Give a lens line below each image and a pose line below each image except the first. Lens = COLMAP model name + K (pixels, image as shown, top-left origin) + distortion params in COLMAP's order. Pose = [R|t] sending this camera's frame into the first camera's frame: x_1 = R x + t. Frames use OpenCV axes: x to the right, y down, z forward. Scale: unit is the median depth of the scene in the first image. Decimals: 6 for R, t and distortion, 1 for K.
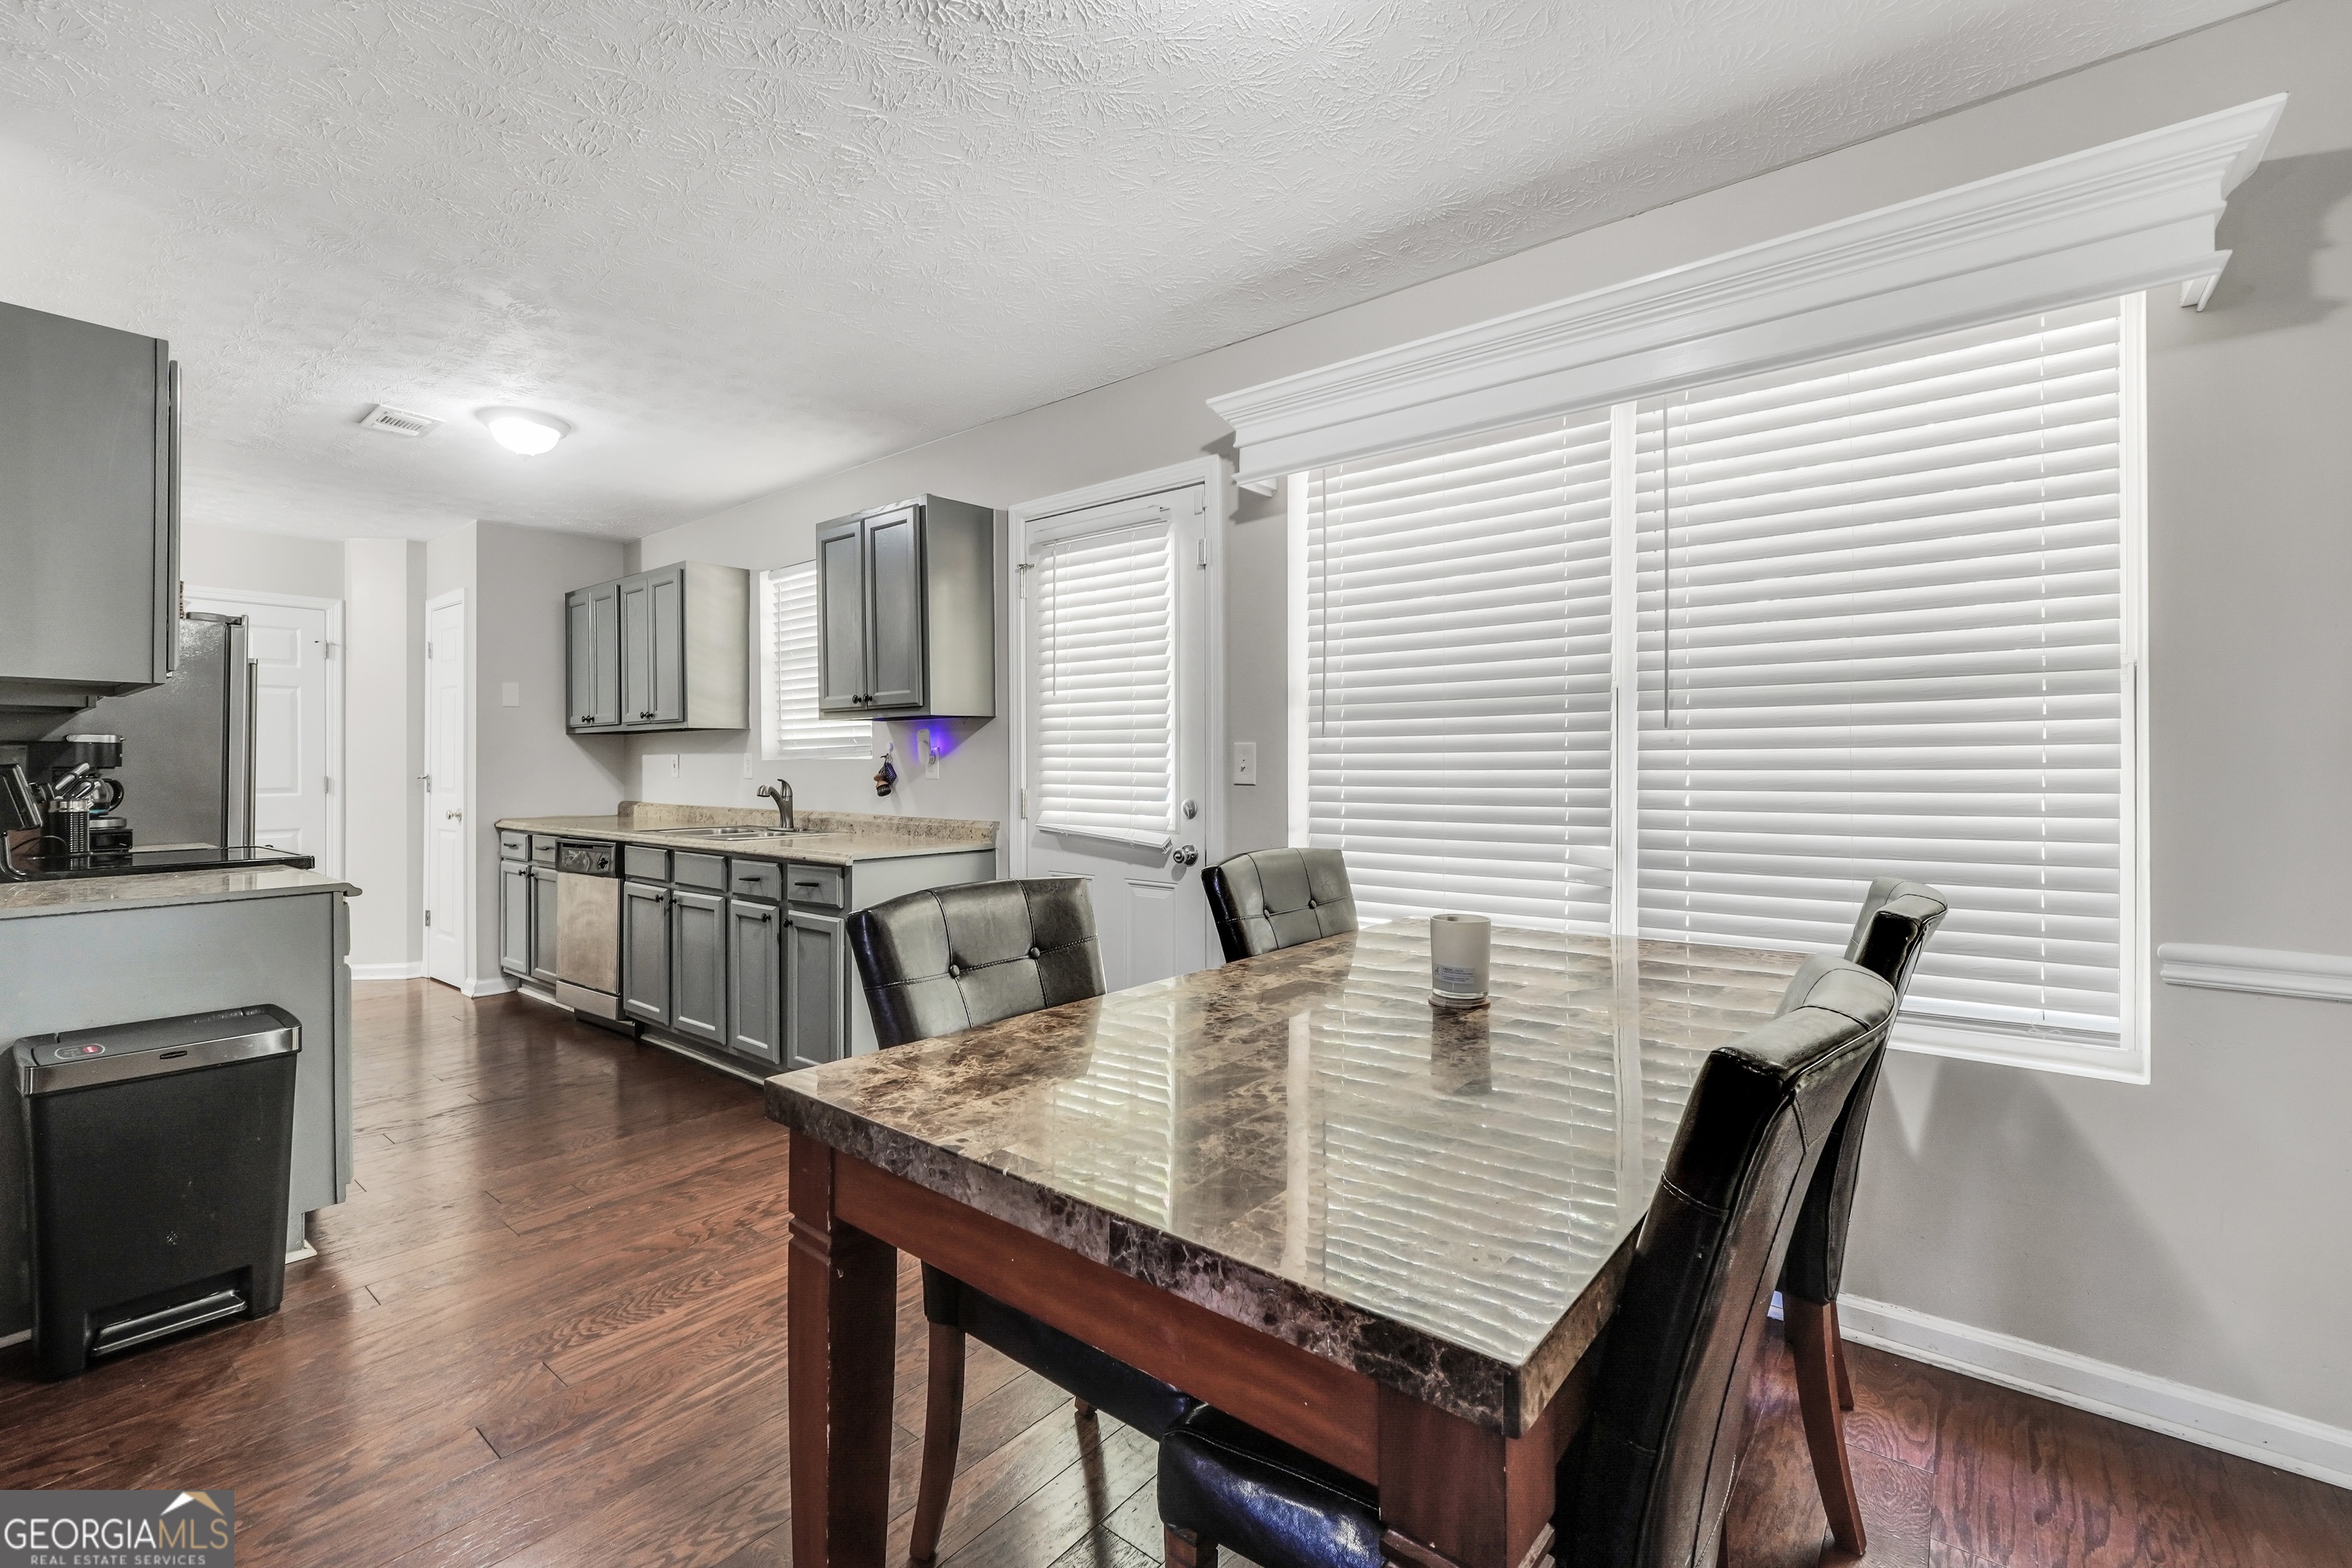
lens RADIAL K [[1005.2, 0, 1171.0], [0, 1005.2, 767.9], [0, 0, 1]] dist [-0.010449, 0.004295]
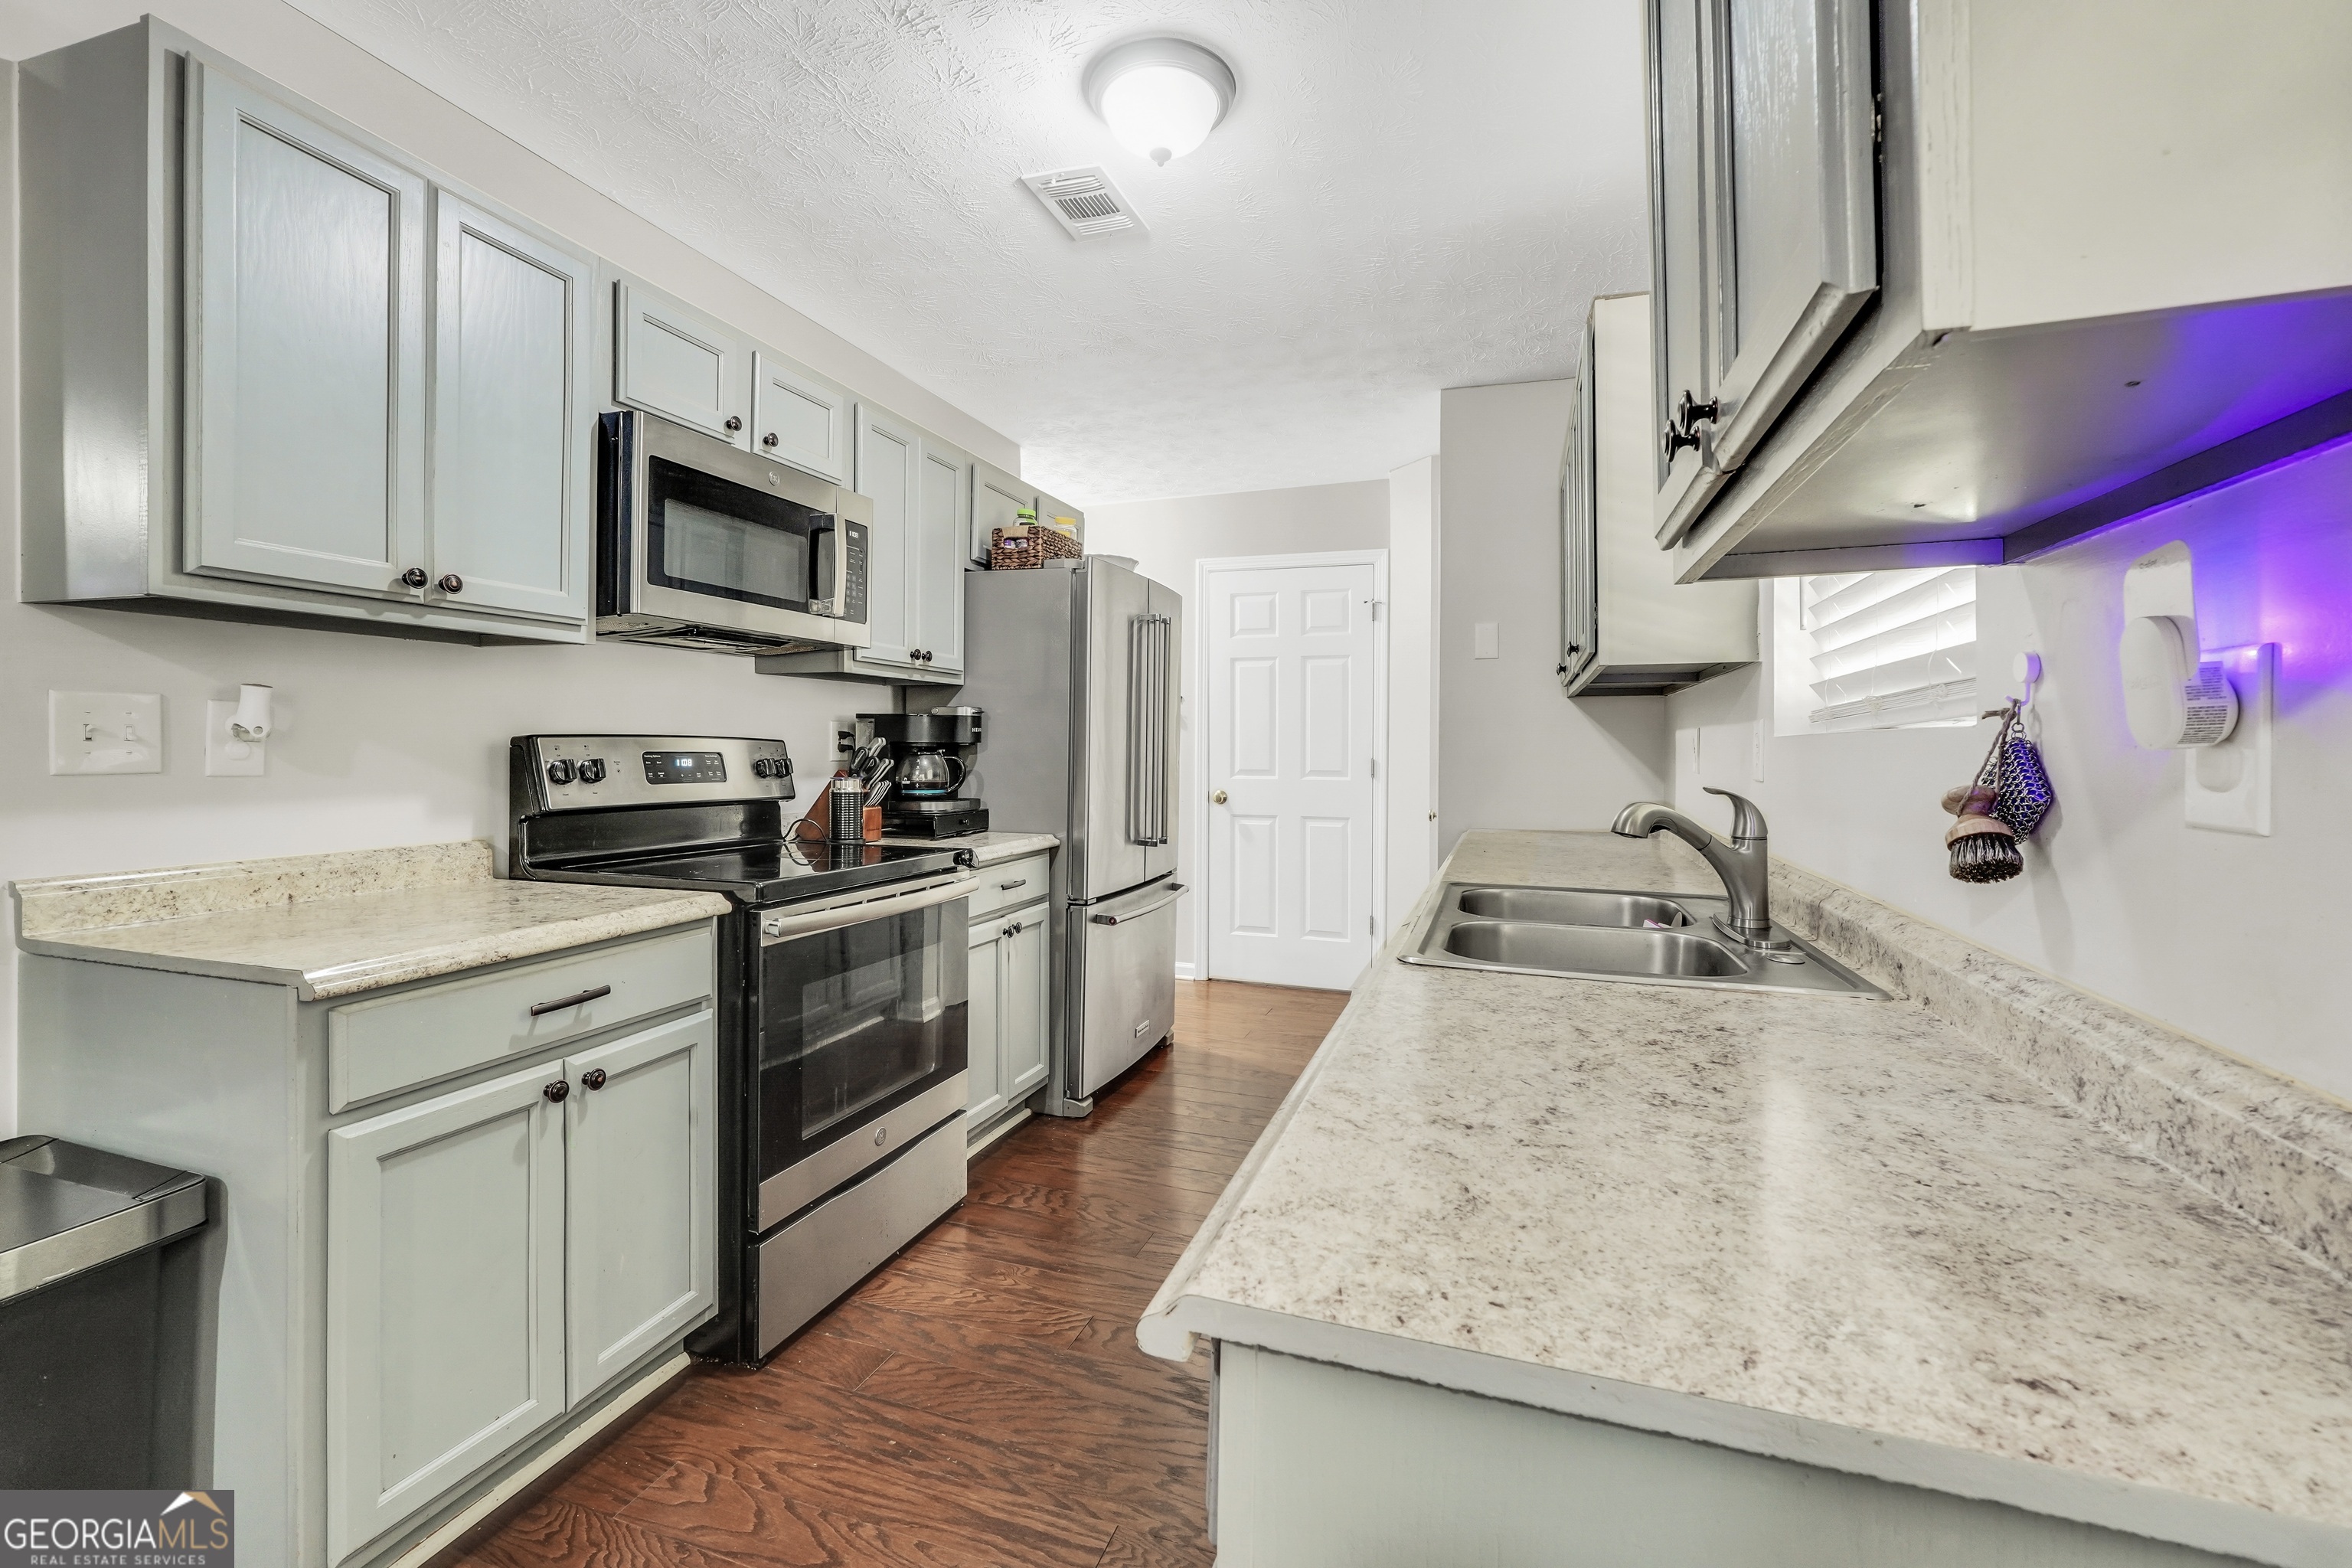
lens RADIAL K [[1005.2, 0, 1153.0], [0, 1005.2, 765.3], [0, 0, 1]] dist [-0.010449, 0.004295]
pose [[0.337582, 0.023449, -0.941004, -0.156666], [-0.012313, 0.999714, 0.020495, -0.001278], [0.941216, 0.004668, 0.337774, 0.869375]]
